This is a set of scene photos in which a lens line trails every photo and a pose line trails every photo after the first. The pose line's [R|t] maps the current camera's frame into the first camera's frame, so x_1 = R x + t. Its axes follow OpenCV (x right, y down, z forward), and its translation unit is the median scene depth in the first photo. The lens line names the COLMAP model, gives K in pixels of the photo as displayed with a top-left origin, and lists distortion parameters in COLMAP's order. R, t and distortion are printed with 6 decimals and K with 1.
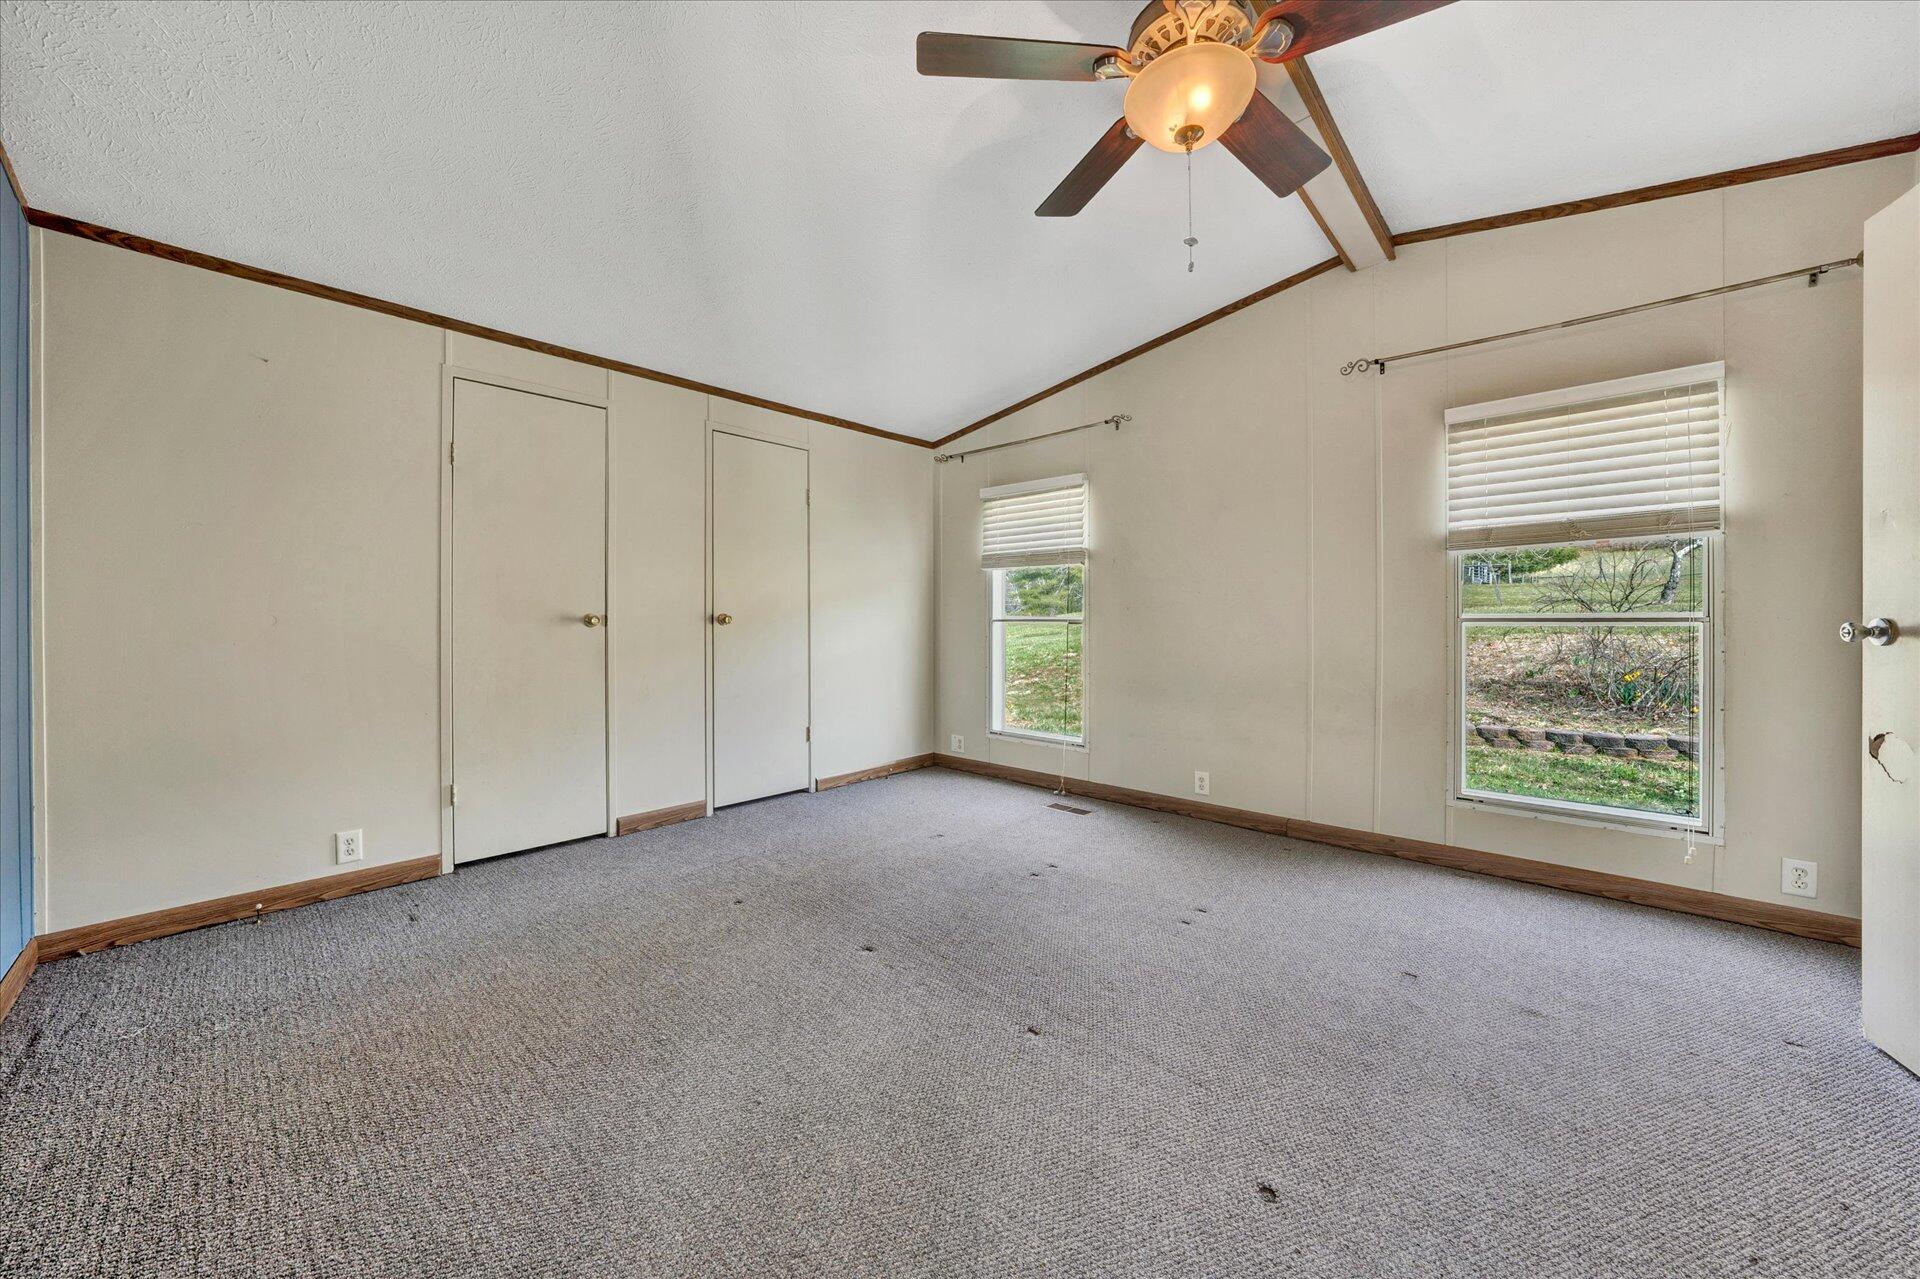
lens RADIAL K [[668.4, 0, 944.5], [0, 668.4, 620.4], [0, 0, 1]] dist [-0.025478, 0.004796]
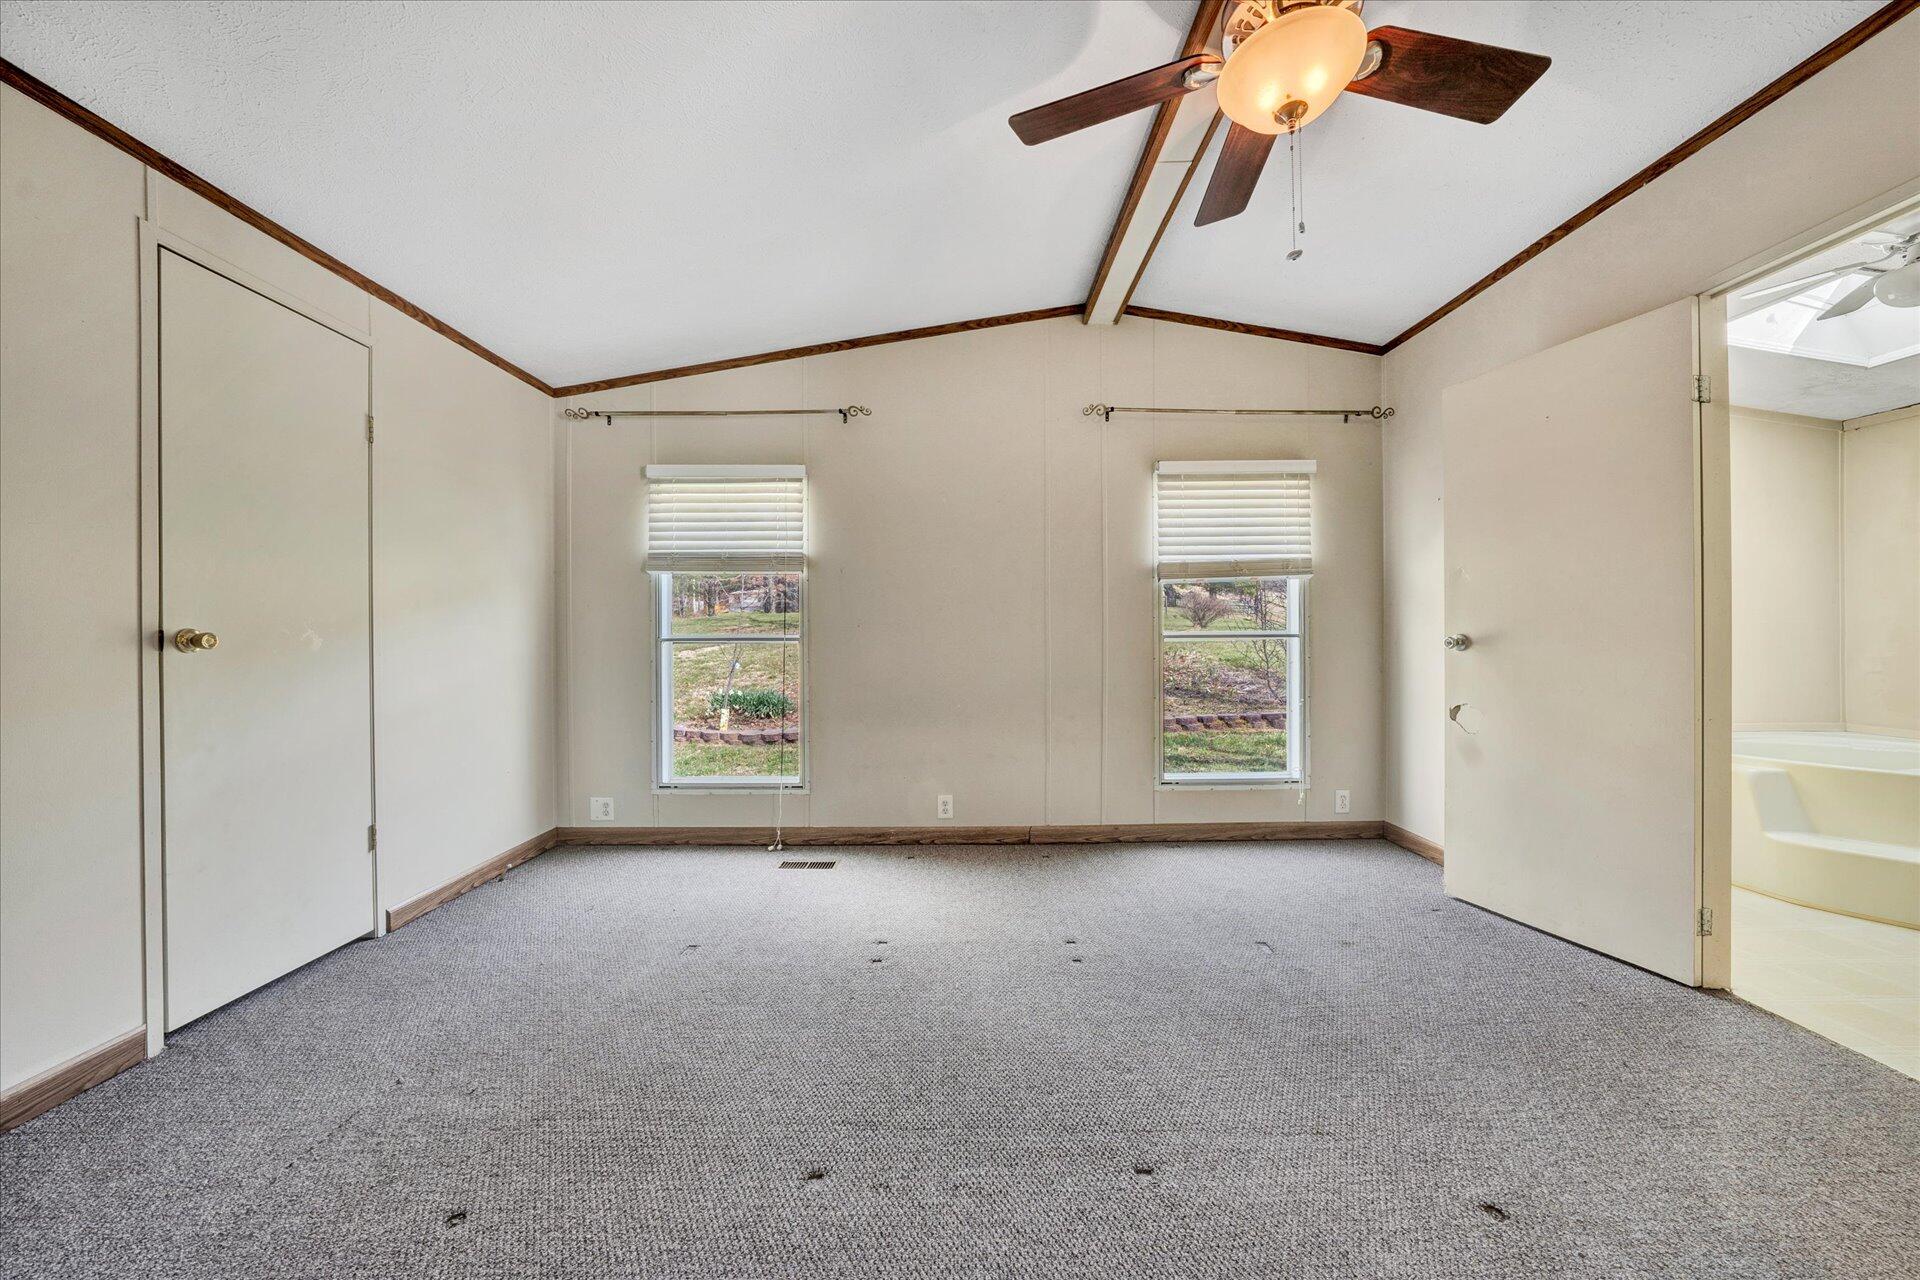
lens RADIAL K [[668.4, 0, 965.7], [0, 668.4, 636.8], [0, 0, 1]] dist [-0.025478, 0.004796]
pose [[0.729735, -0.002783, 0.683724, -0.244711], [0.005411, 0.999984, -0.001705, -0.000100], [-0.683708, 0.004944, 0.729739, 0.263978]]
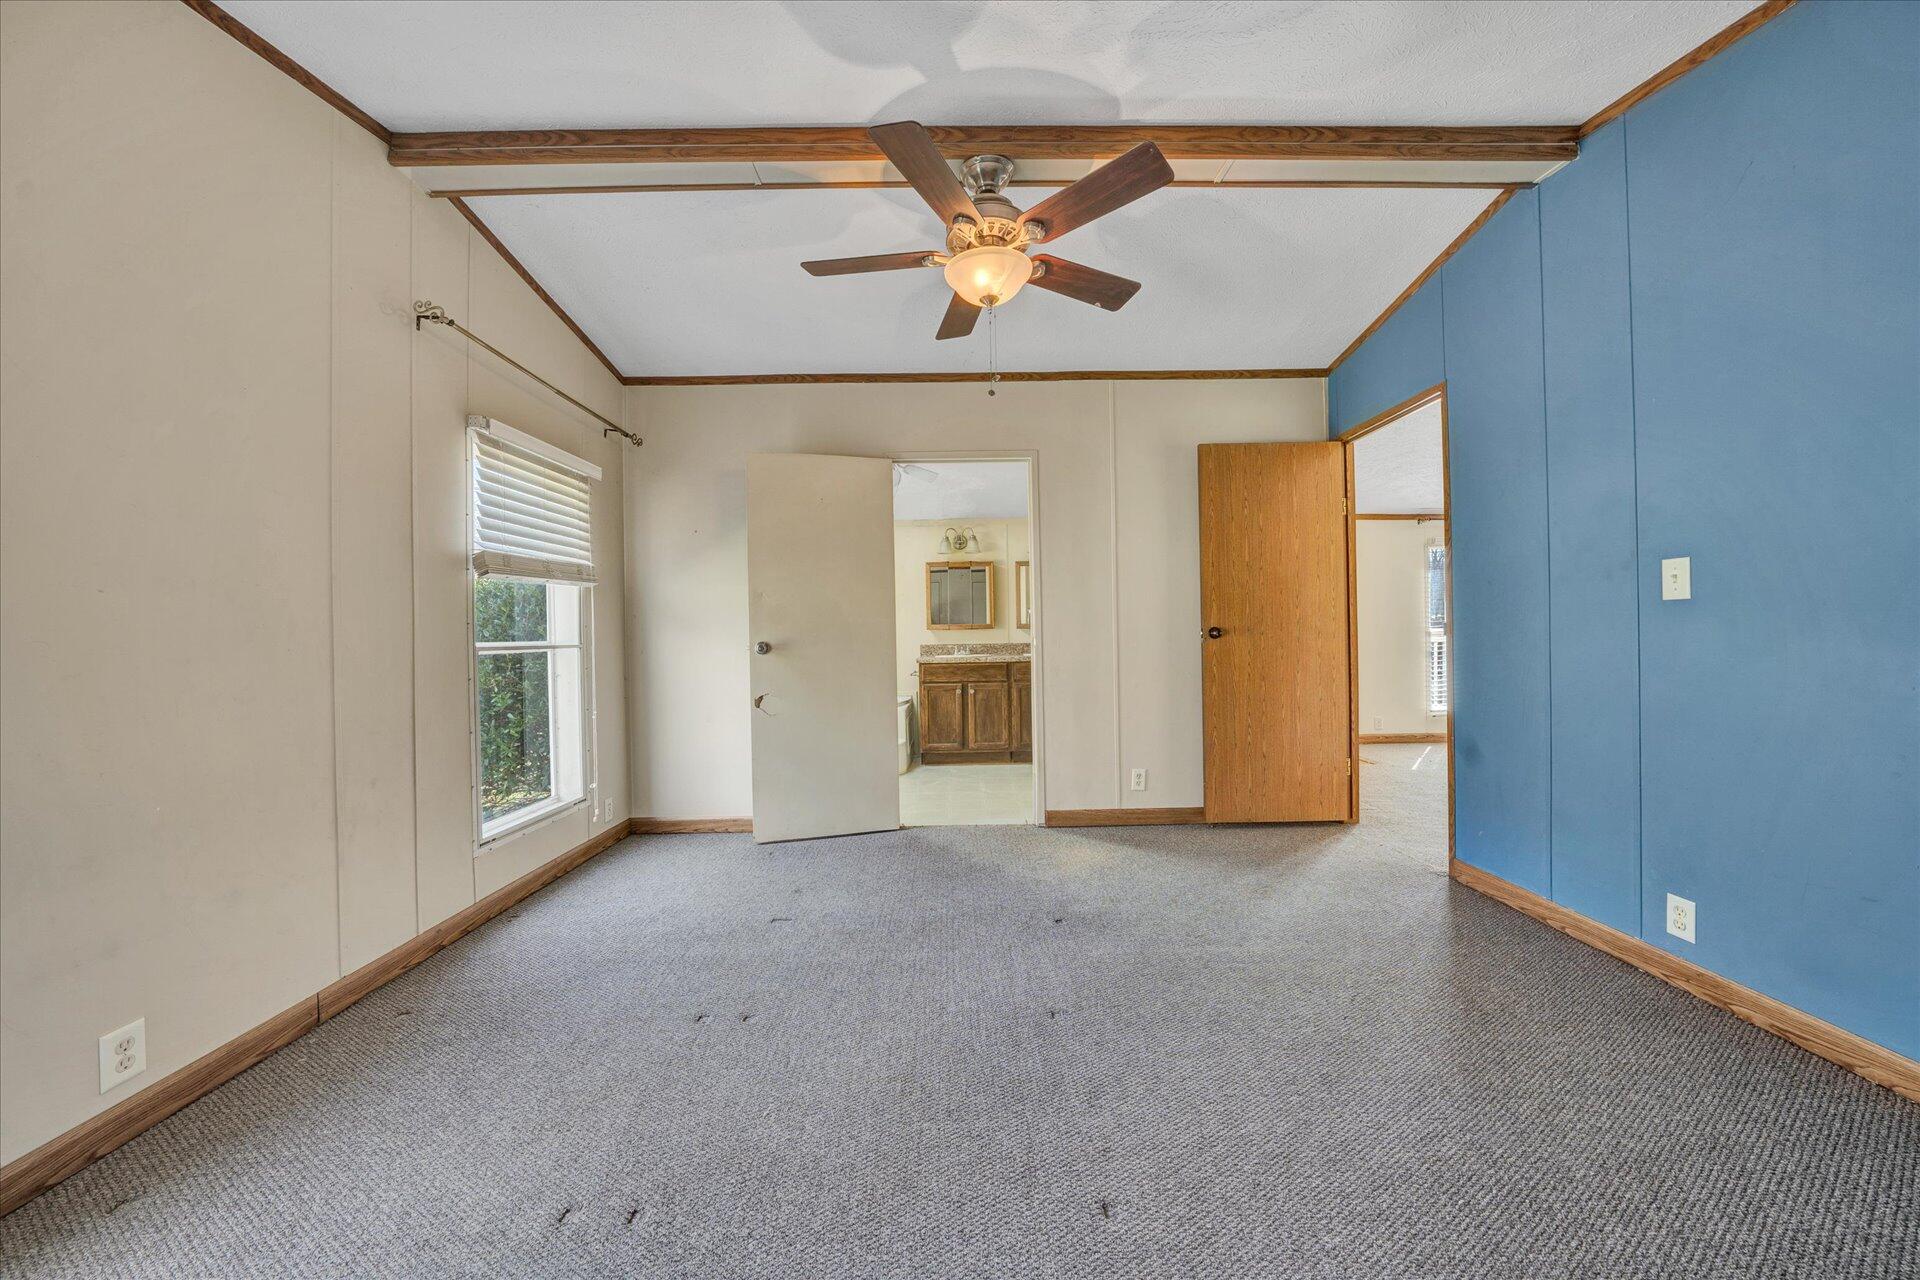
lens RADIAL K [[668.4, 0, 963.4], [0, 668.4, 636.9], [0, 0, 1]] dist [-0.025478, 0.004796]
pose [[-0.686757, 0.014277, 0.726747, -0.258276], [0.021639, 0.999766, 0.000807, -0.002932], [-0.726565, 0.016280, -0.686905, 0.859692]]
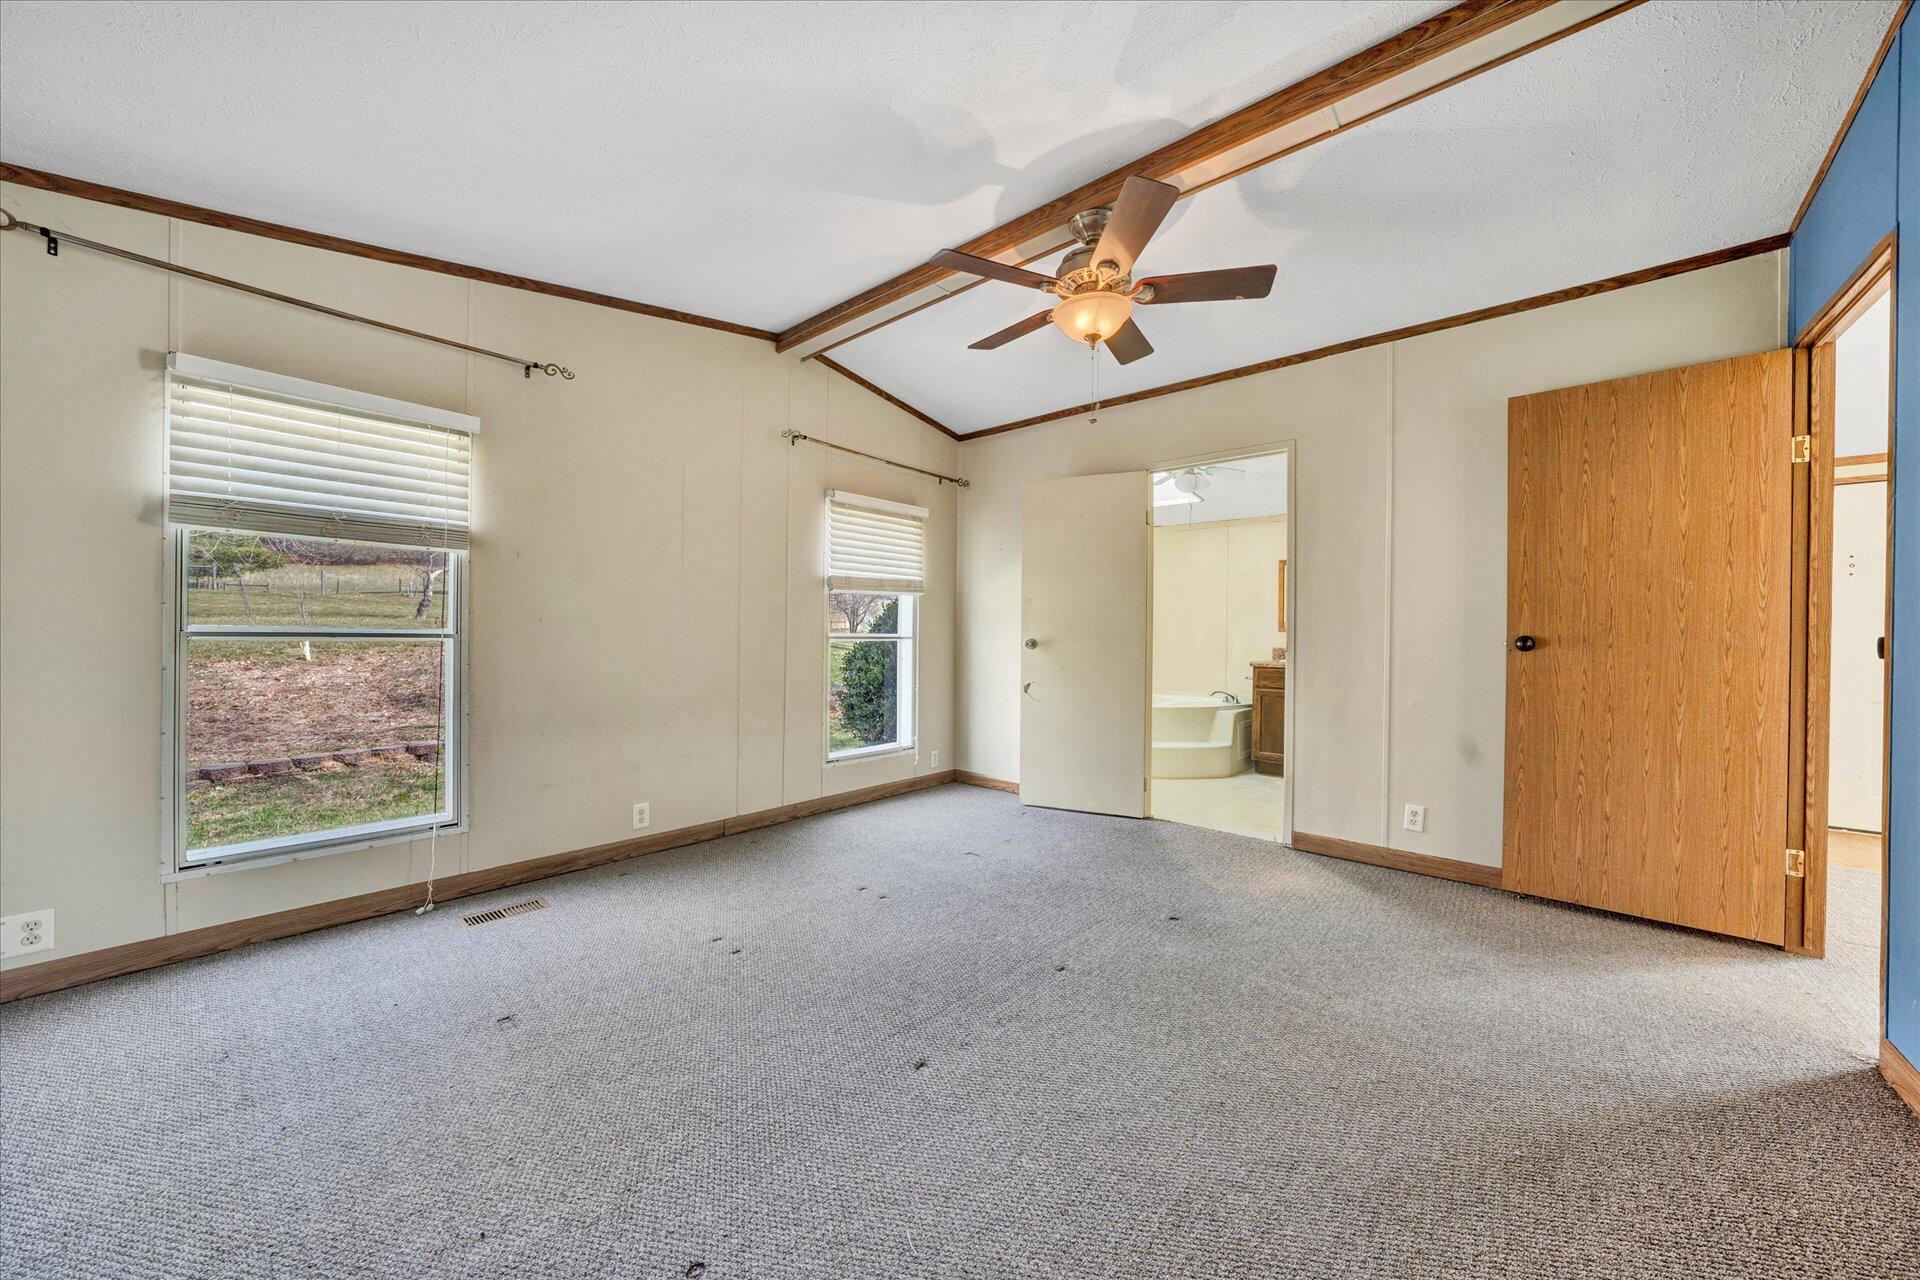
lens RADIAL K [[668.4, 0, 965.9], [0, 668.4, 637.5], [0, 0, 1]] dist [-0.025478, 0.004796]
pose [[-0.034557, 0.000272, 0.999403, -0.514917], [-0.007792, 0.999969, -0.000541, -0.001741], [-0.999372, -0.007806, -0.034553, 0.568120]]
